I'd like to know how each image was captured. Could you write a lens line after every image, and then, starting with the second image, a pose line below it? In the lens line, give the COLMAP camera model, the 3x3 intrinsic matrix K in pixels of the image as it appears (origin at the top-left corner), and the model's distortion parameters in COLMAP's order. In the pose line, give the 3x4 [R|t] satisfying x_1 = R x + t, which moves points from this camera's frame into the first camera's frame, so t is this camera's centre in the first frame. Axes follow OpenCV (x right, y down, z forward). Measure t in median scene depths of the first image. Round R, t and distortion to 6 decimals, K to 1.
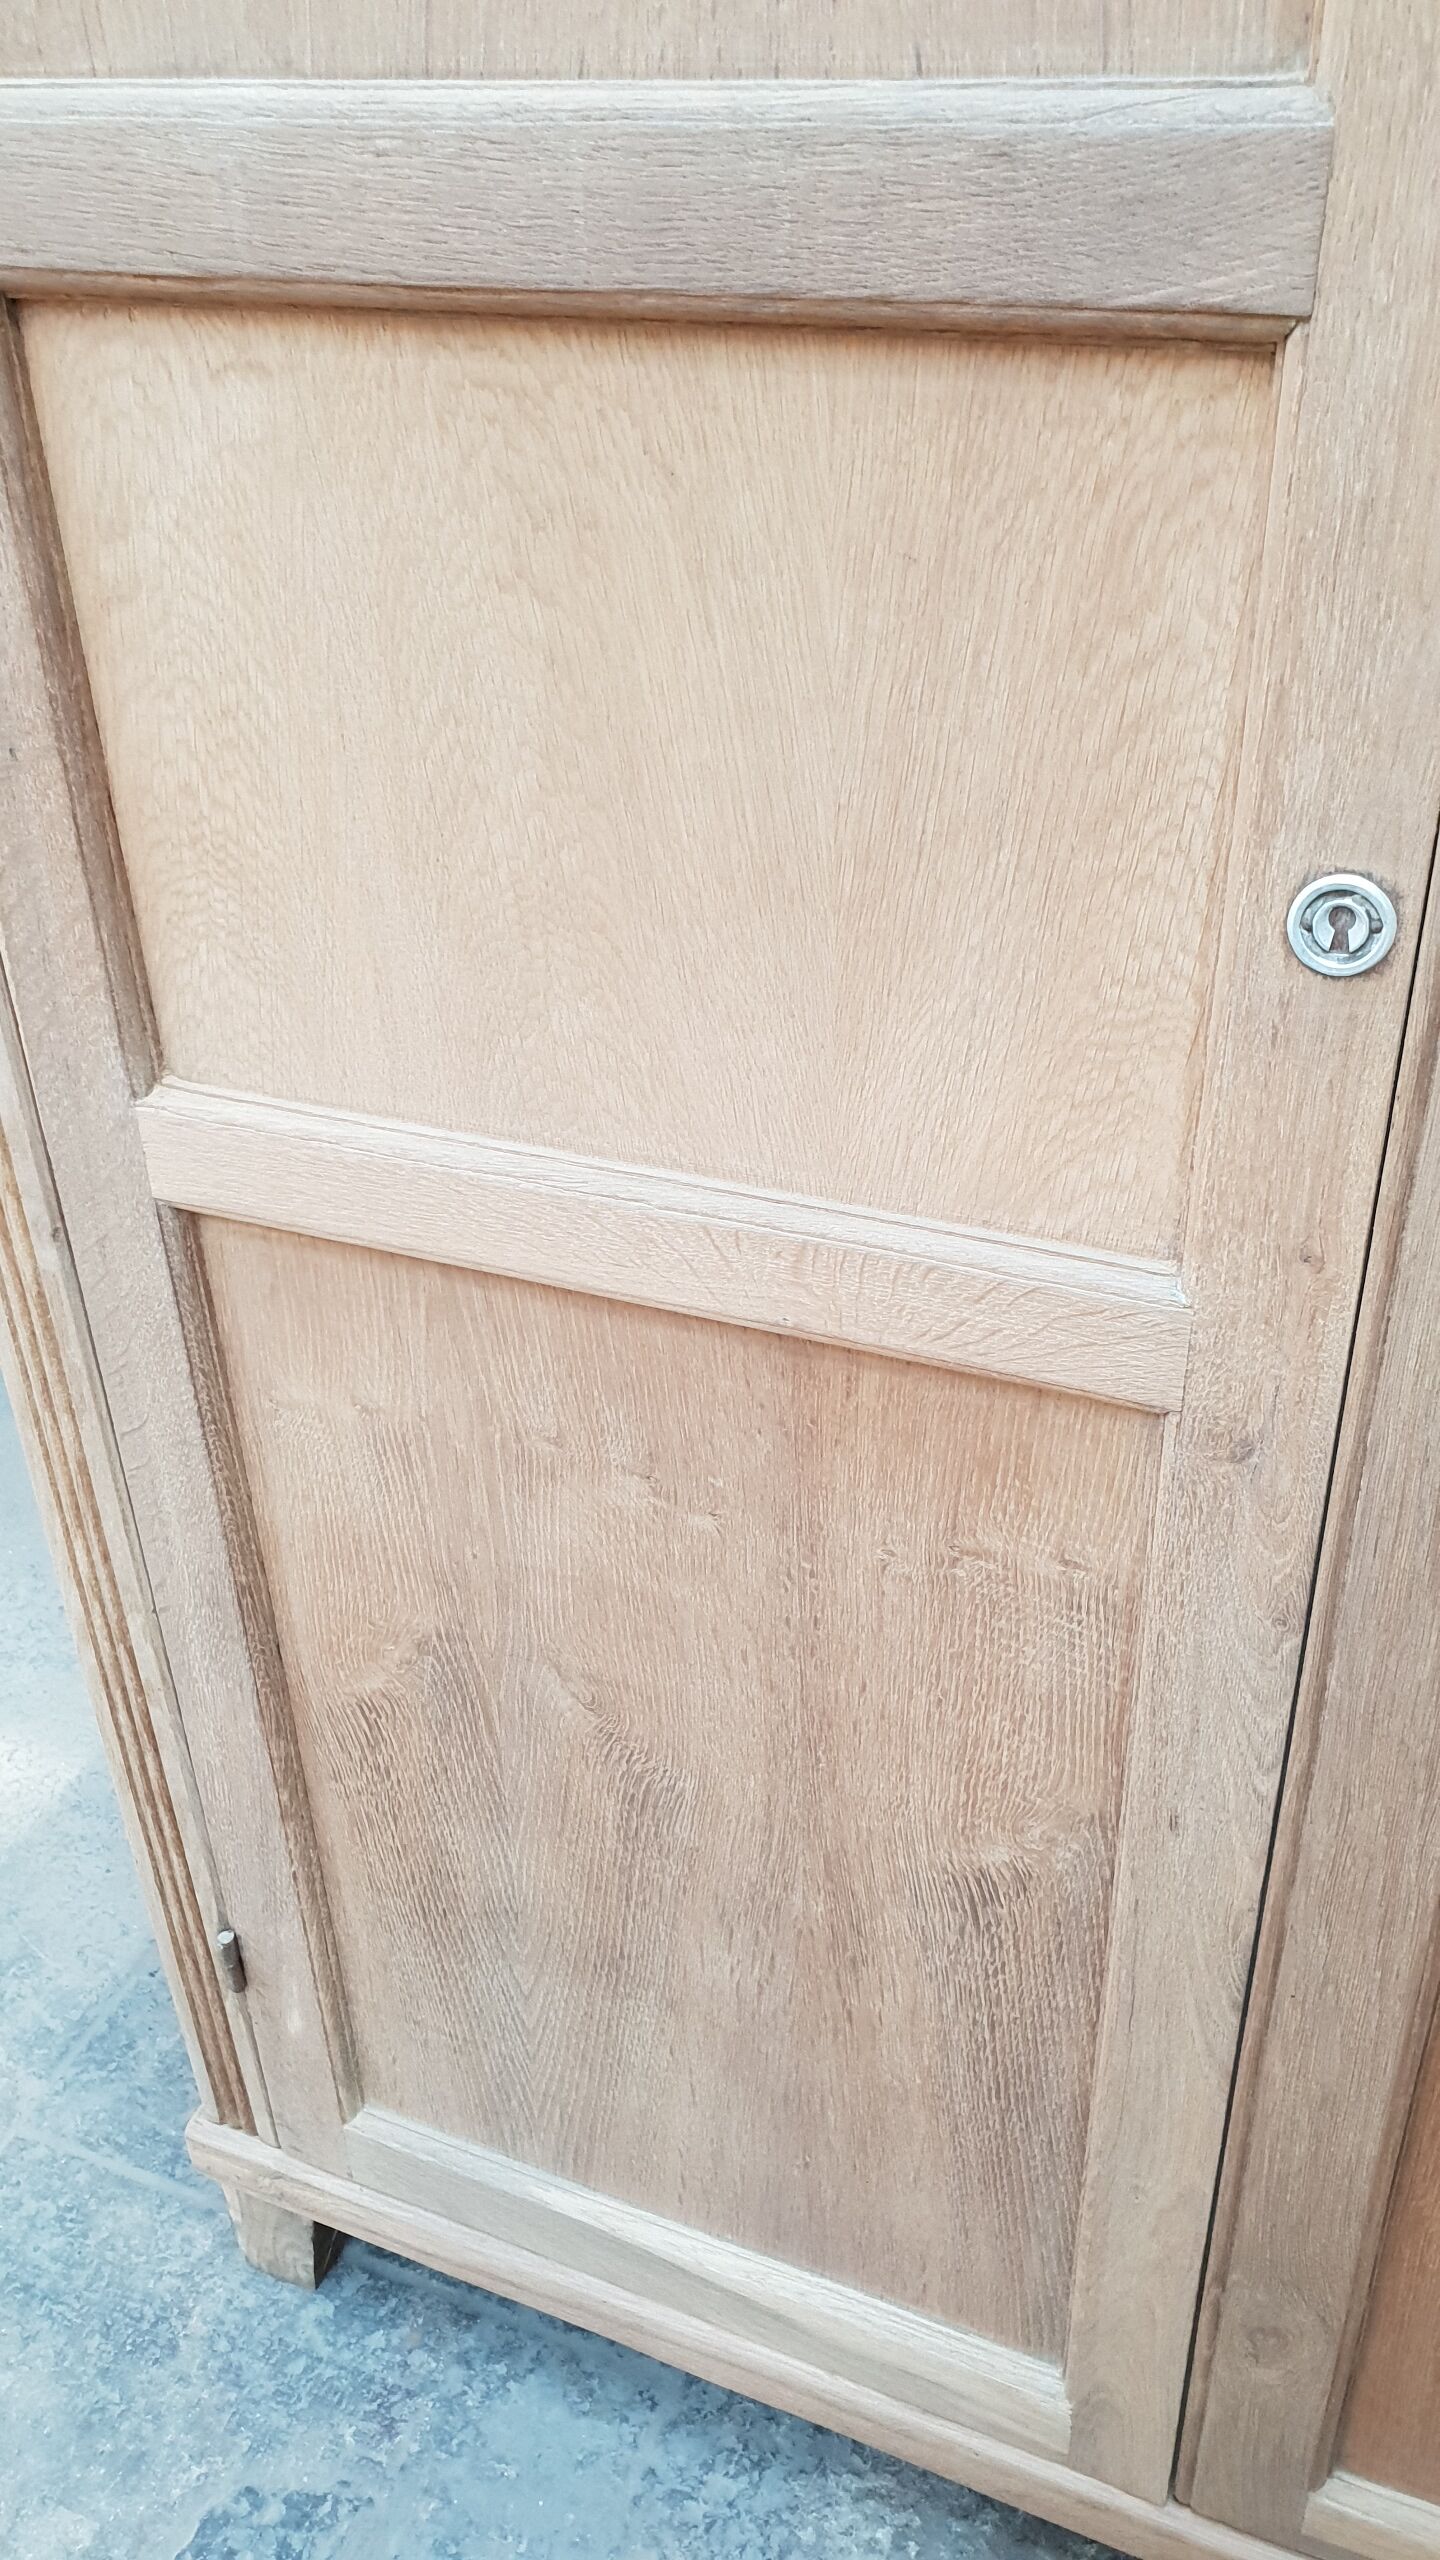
lens RADIAL K [[1979.3, 0, 789.8], [0, 1979.3, 1269.8], [0, 0, 1]] dist [-0.012431, 0.032076]
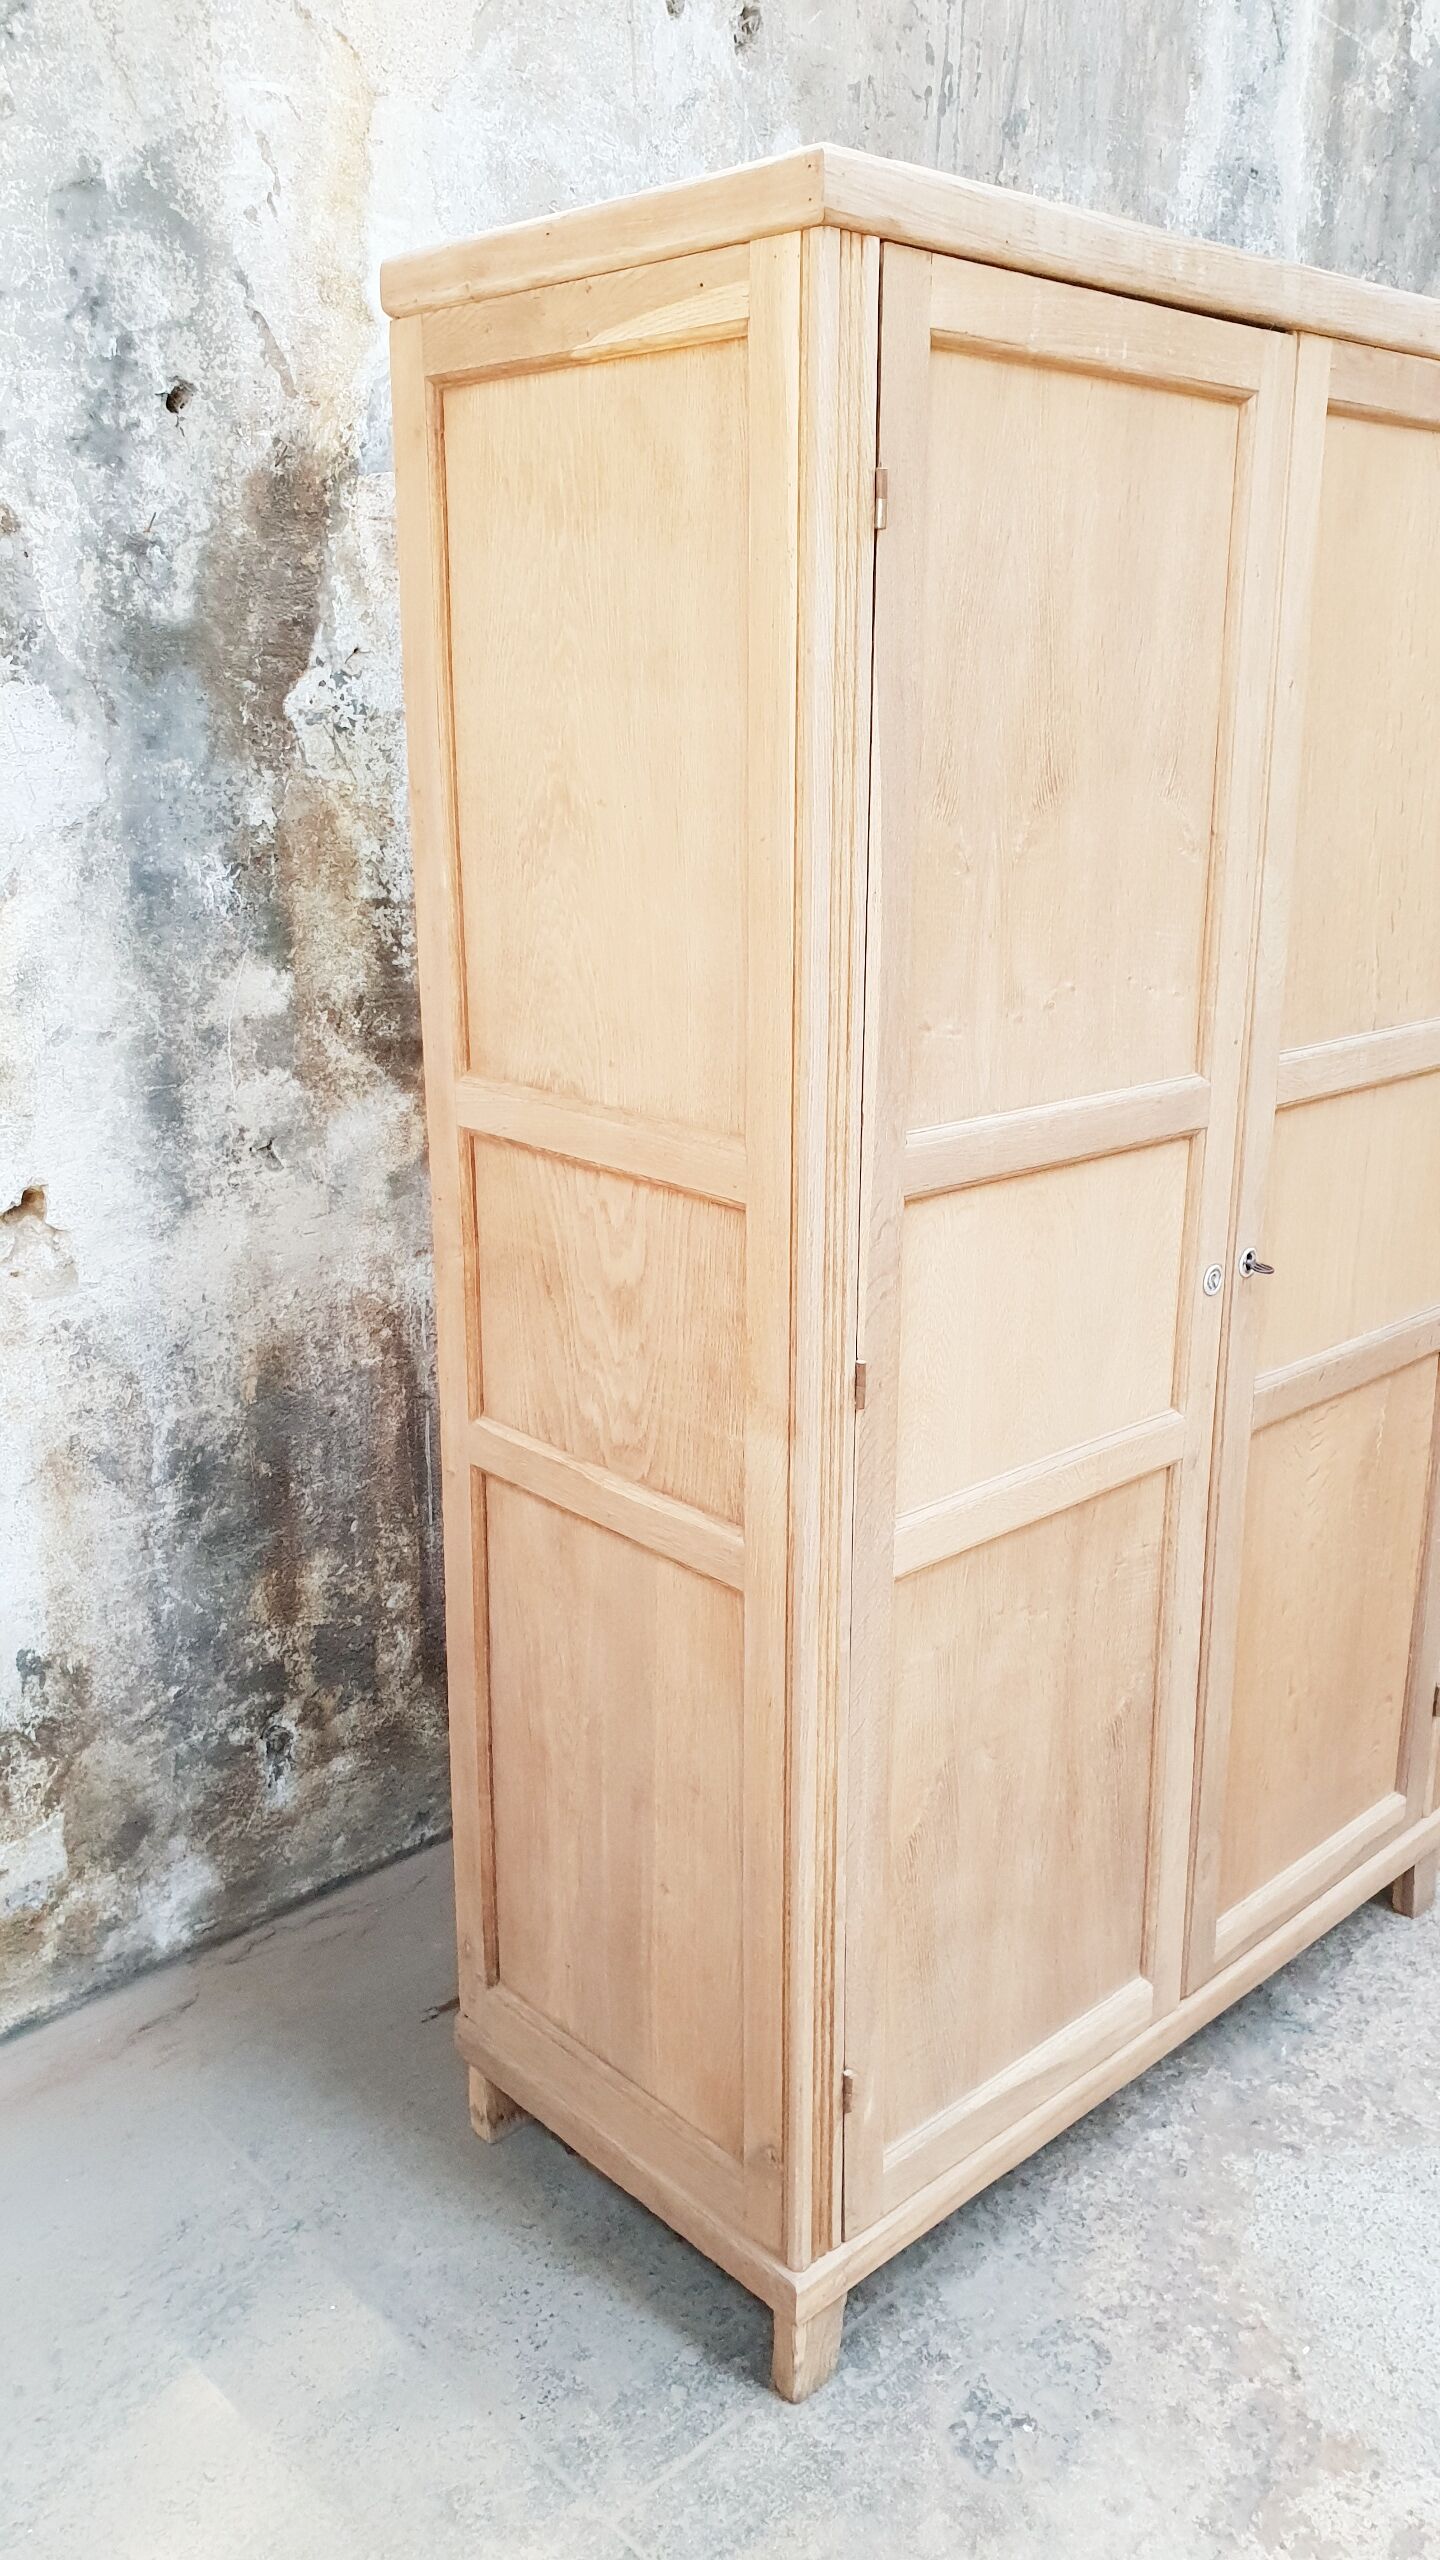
lens RADIAL K [[1963.0, 0, 725.7], [0, 1963.0, 1281.4], [0, 0, 1]] dist [-0.010258, 0.039026]
pose [[0.428685, -0.238165, 0.871497, -2.568158], [0.470580, 0.882305, 0.009642, -0.507428], [-0.771222, 0.405976, 0.490307, -0.014945]]
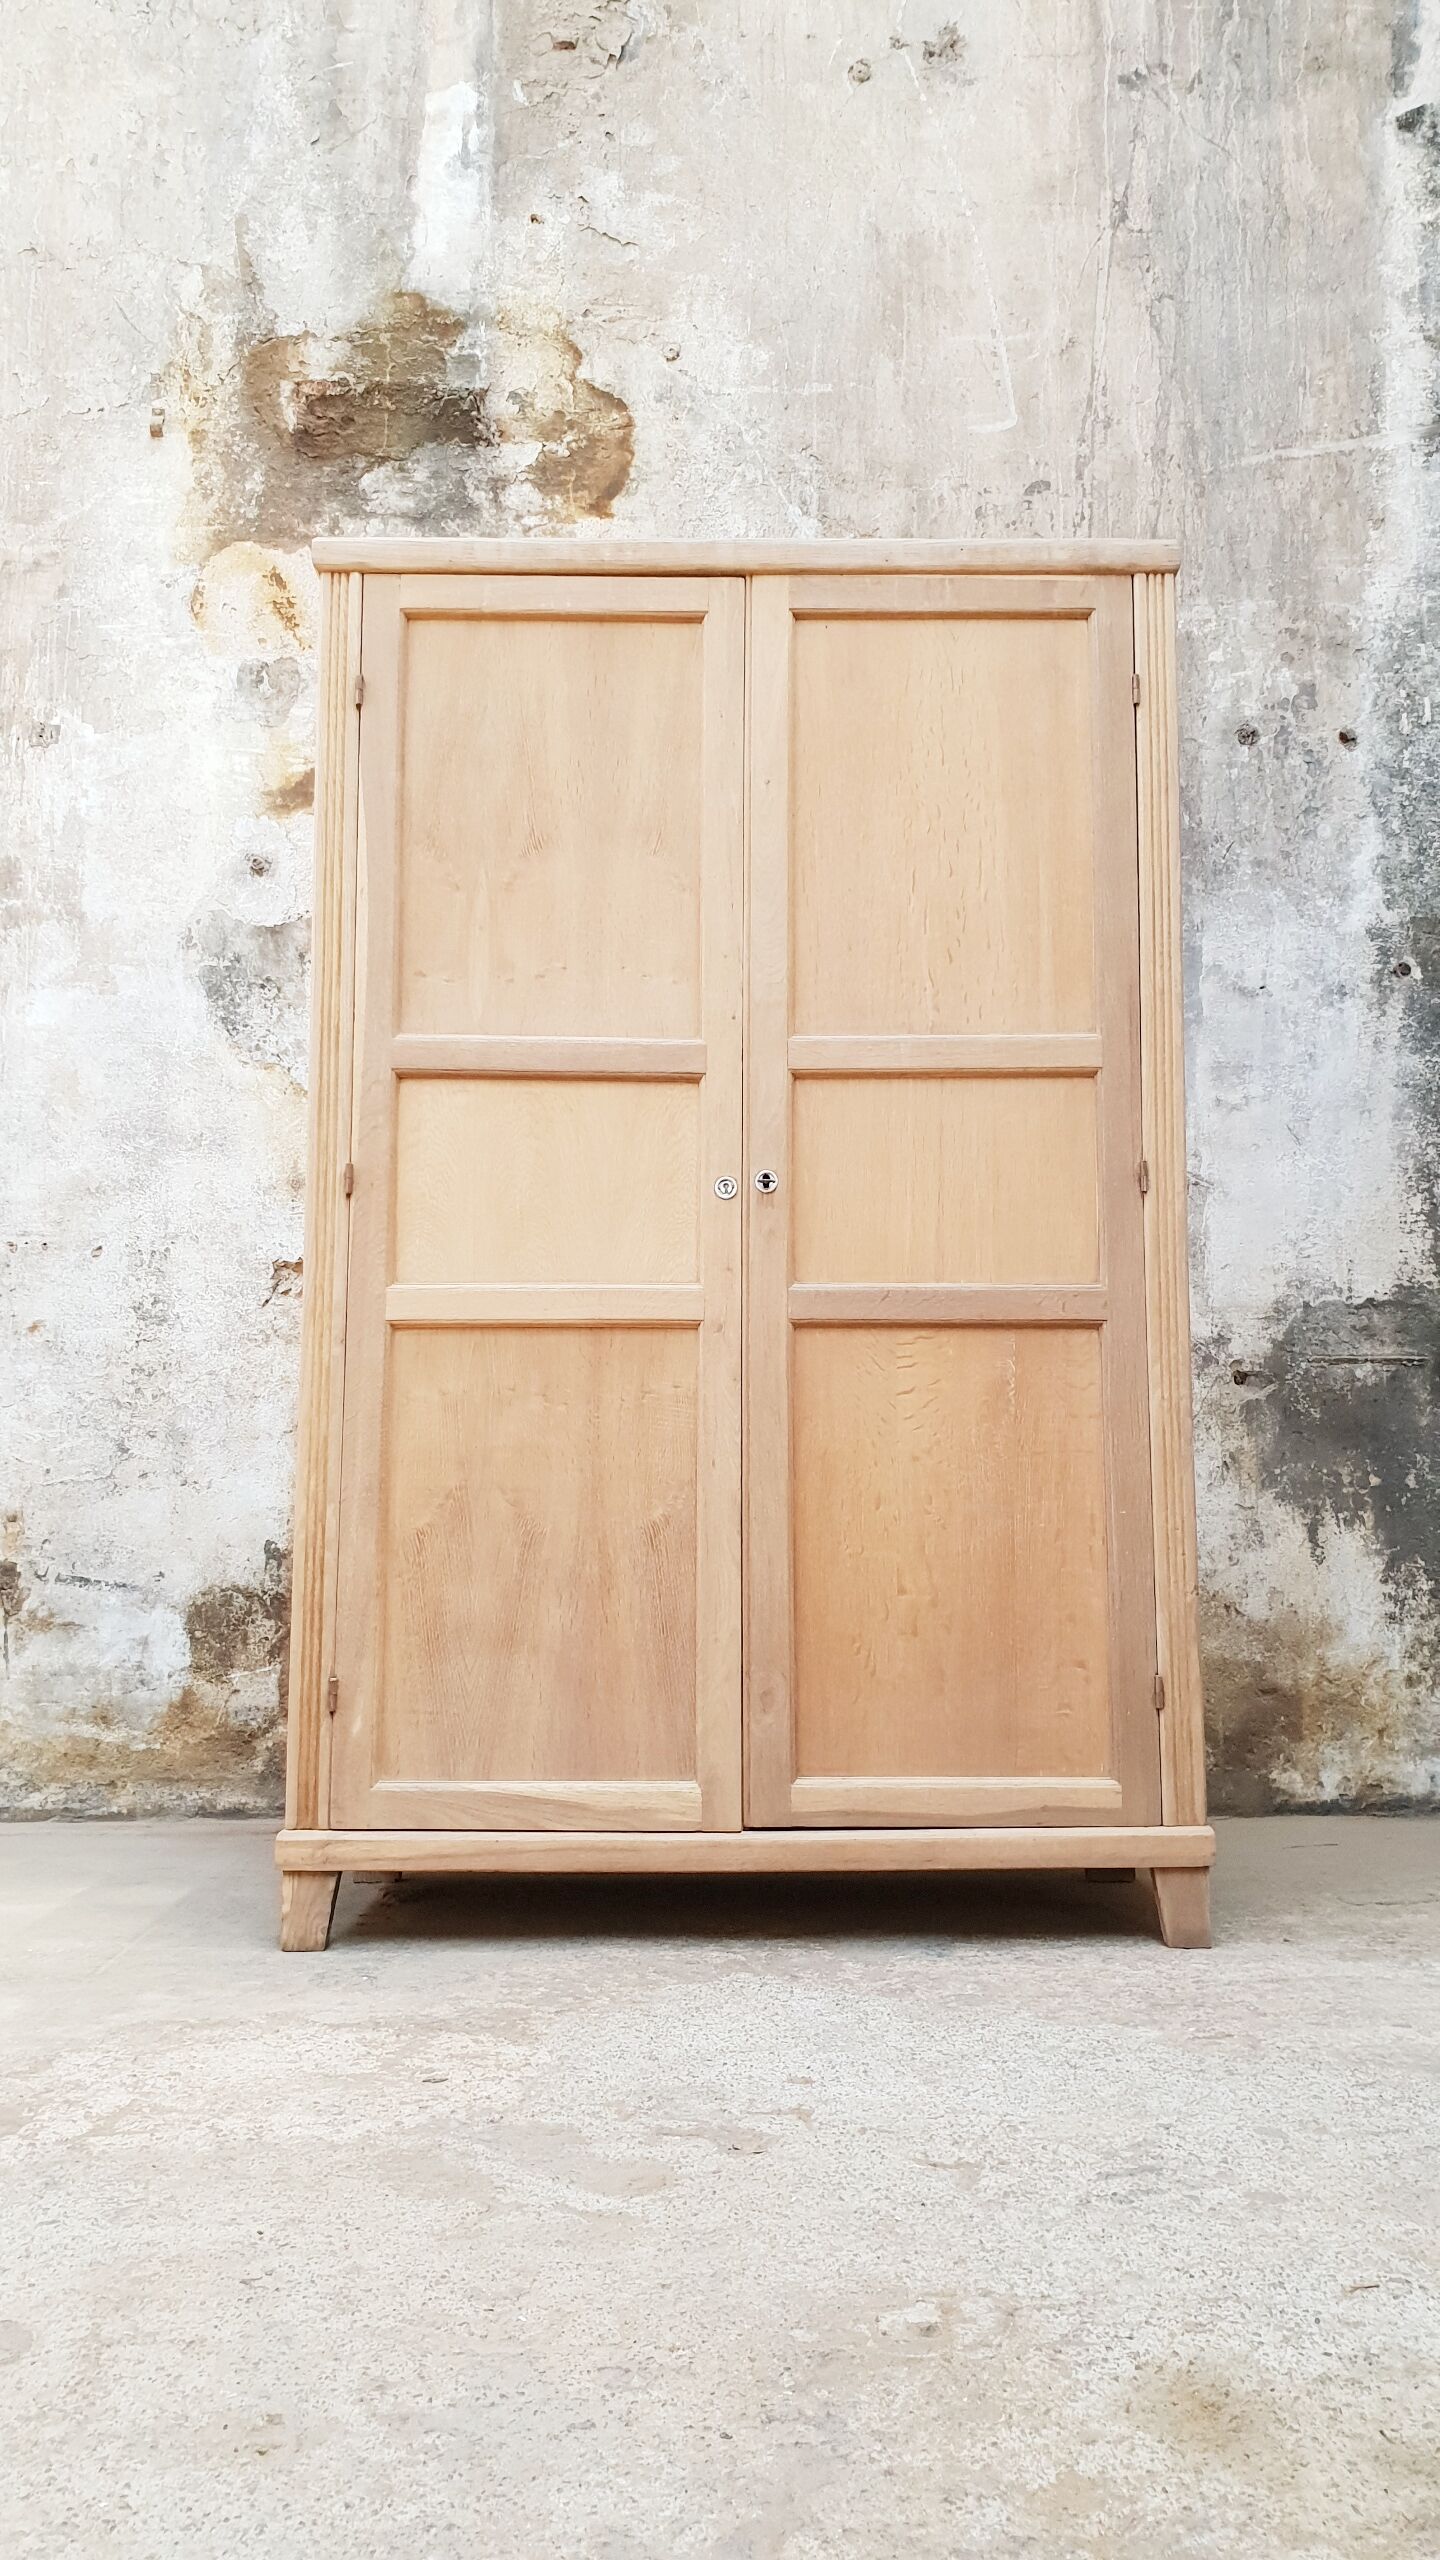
lens RADIAL K [[1928.9, 0, 752.4], [0, 1928.9, 1304.4], [0, 0, 1]] dist [0.058829, -0.151988]
pose [[0.923021, 0.057417, 0.380442, -1.162067], [0.189495, 0.792719, -0.579386, 2.263950], [-0.334851, 0.606877, 0.720816, -1.795959]]
